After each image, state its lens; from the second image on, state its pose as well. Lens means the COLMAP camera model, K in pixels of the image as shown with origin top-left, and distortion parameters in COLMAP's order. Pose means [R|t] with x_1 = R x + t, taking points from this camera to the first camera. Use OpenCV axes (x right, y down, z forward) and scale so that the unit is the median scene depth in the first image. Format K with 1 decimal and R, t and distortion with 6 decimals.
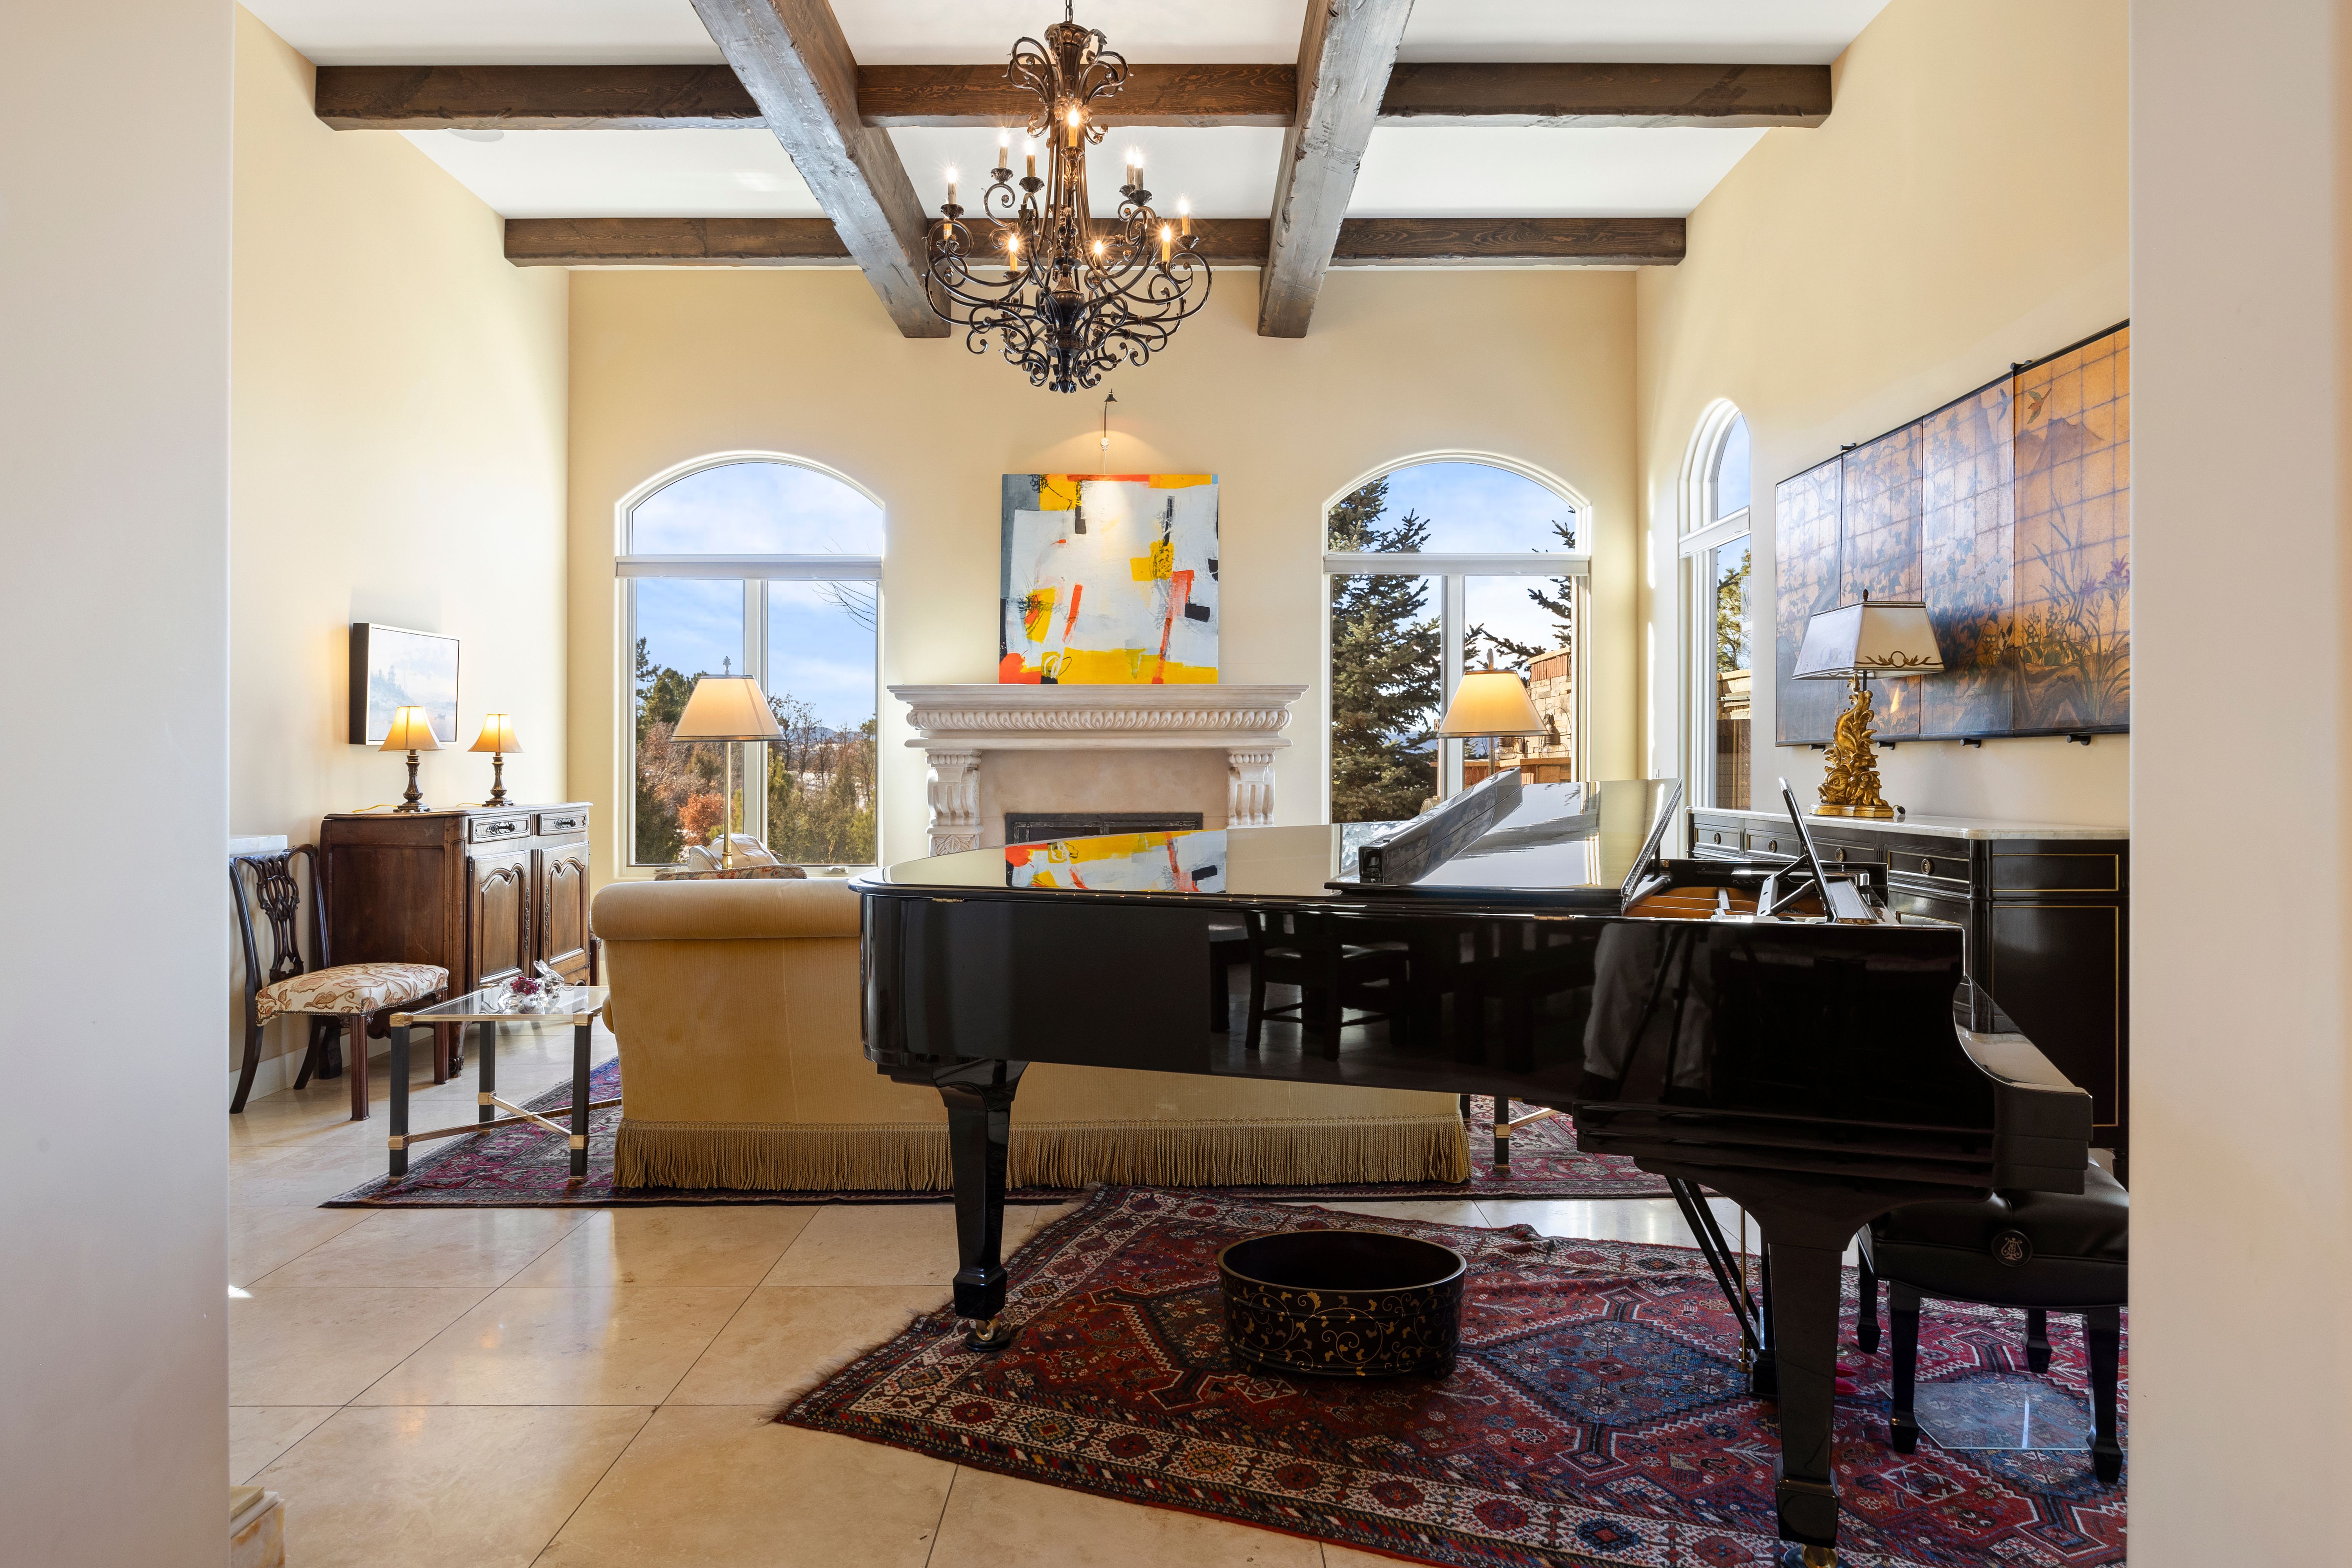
lens RADIAL K [[1382.5, 0, 1182.5], [0, 1382.5, 732.6], [0, 0, 1]] dist [0.003458, 0.001631]
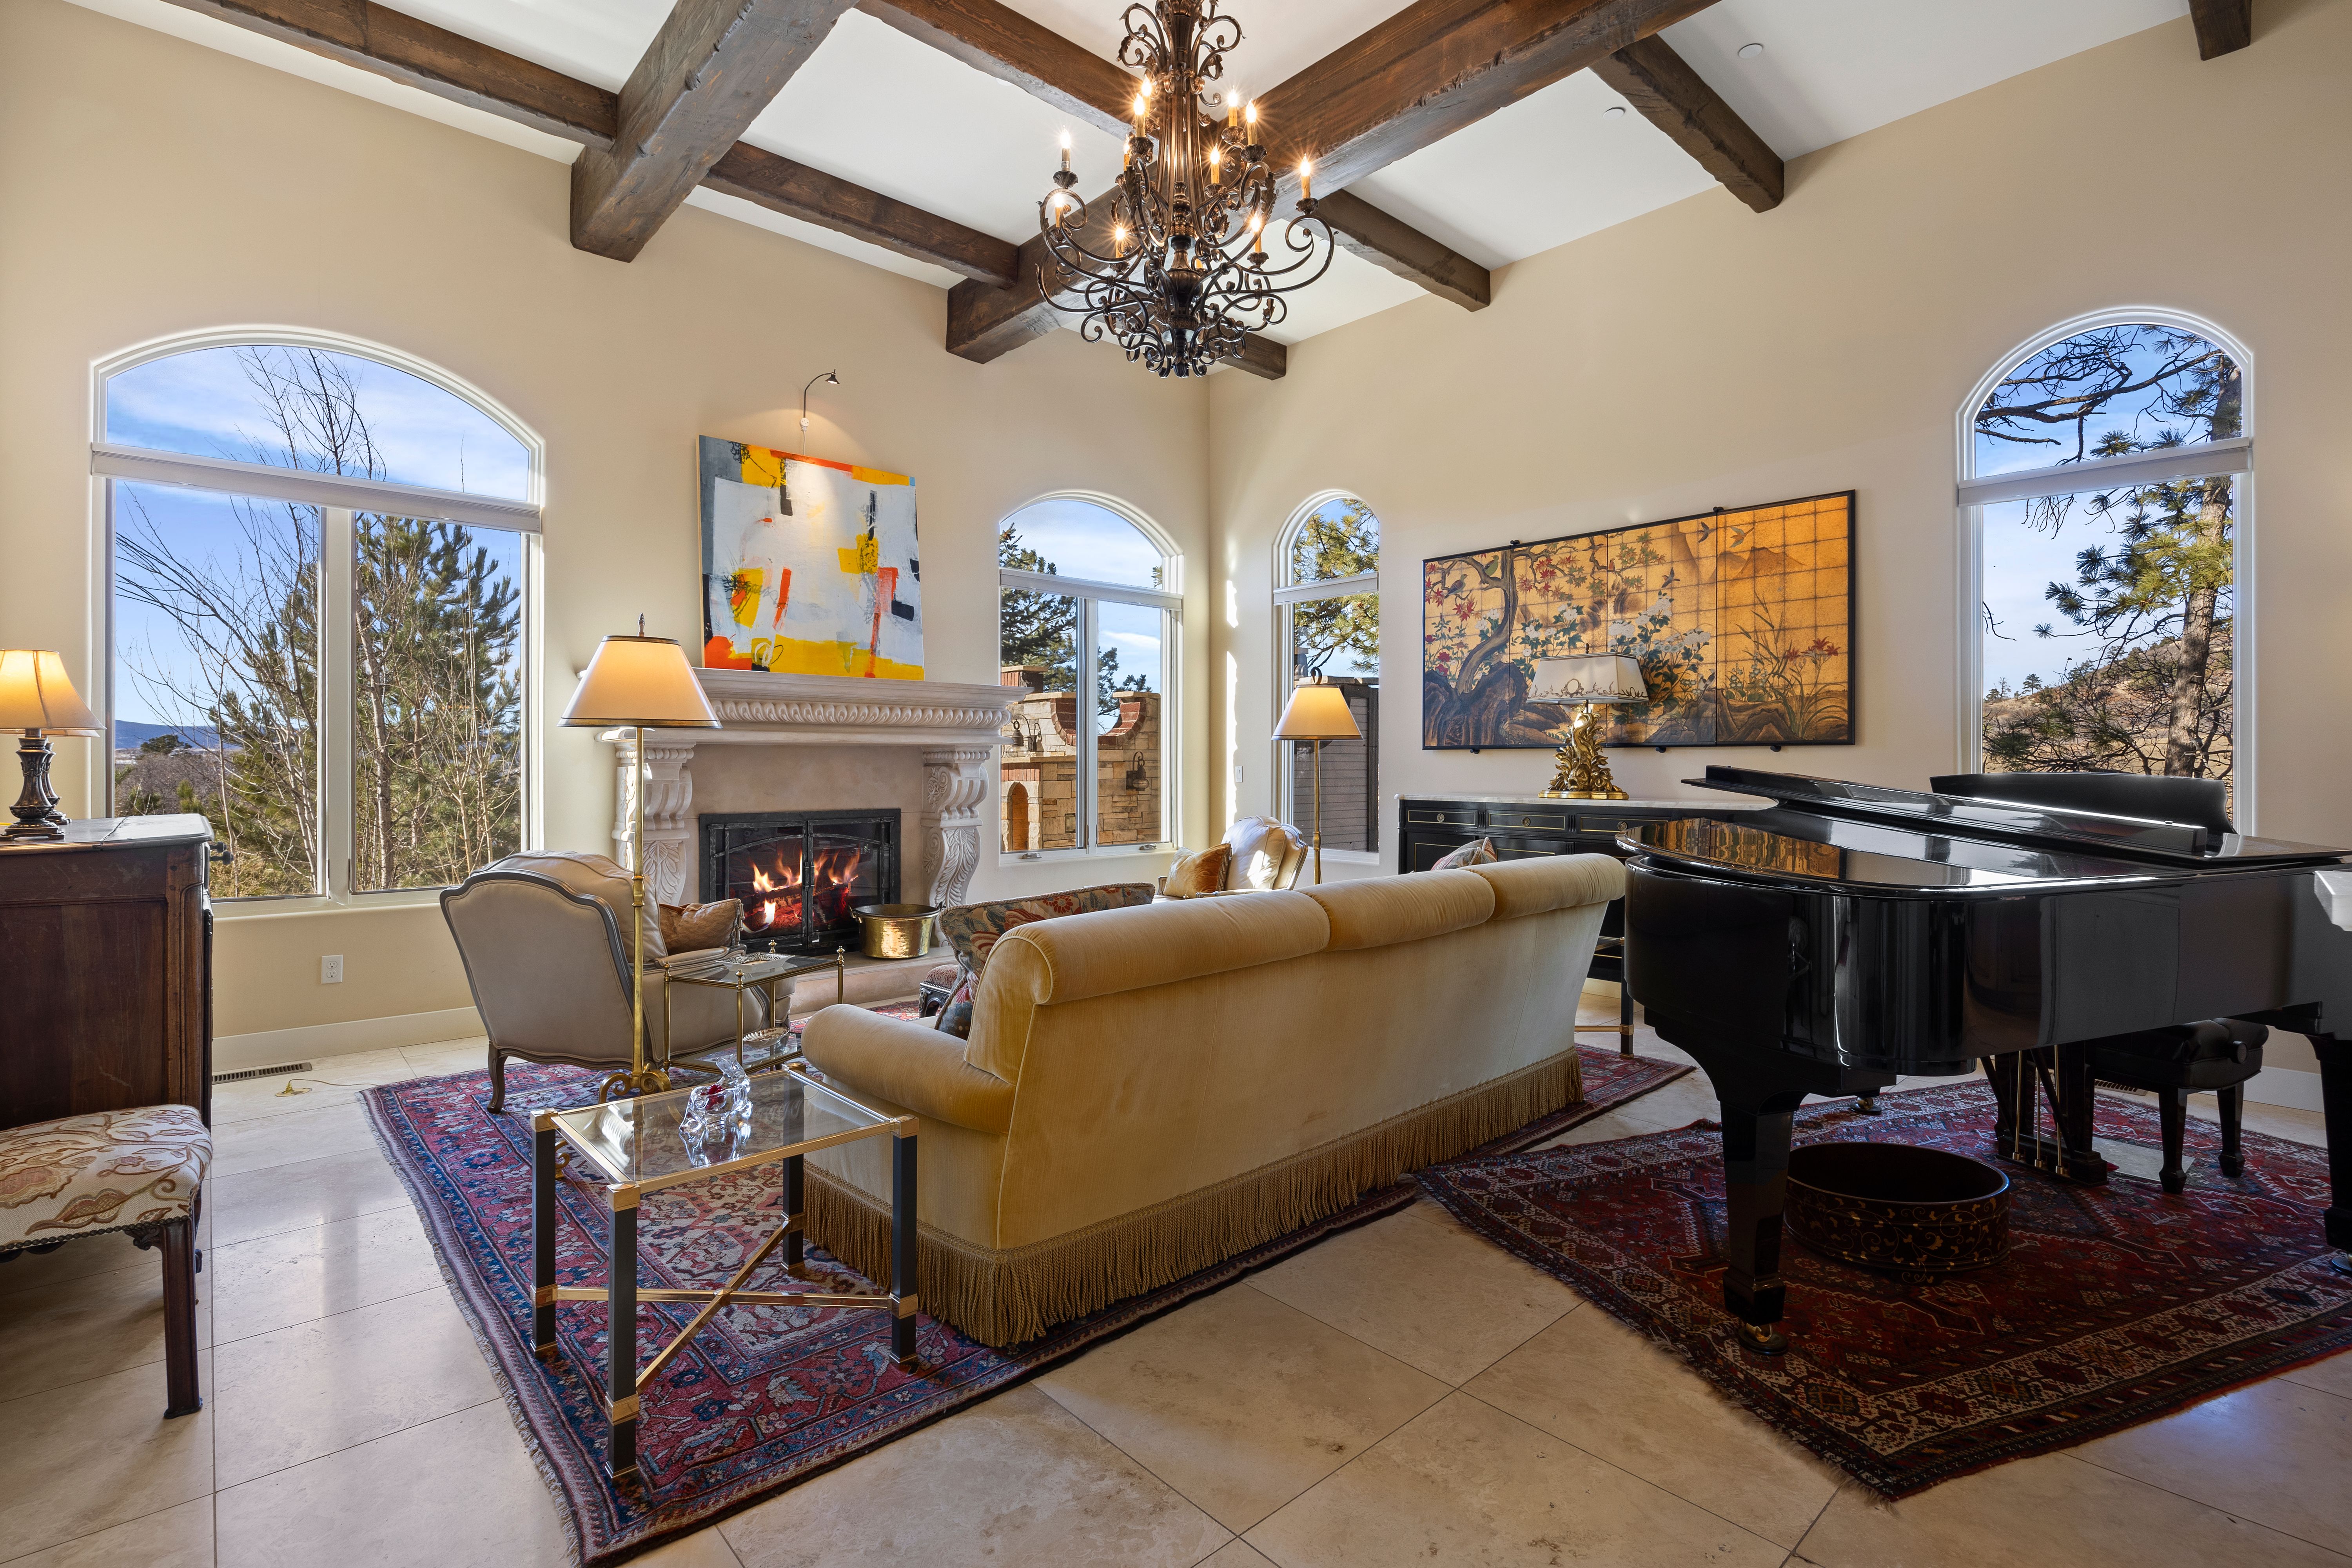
lens RADIAL K [[1093.7, 0, 1173.3], [0, 1093.7, 751.9], [0, 0, 1]] dist [-0.011762, 0.001346]
pose [[0.742602, 0.009340, 0.669668, -0.395759], [-0.018991, 0.999794, 0.007115, 0.007439], [-0.669464, -0.018001, 0.742627, 0.286321]]
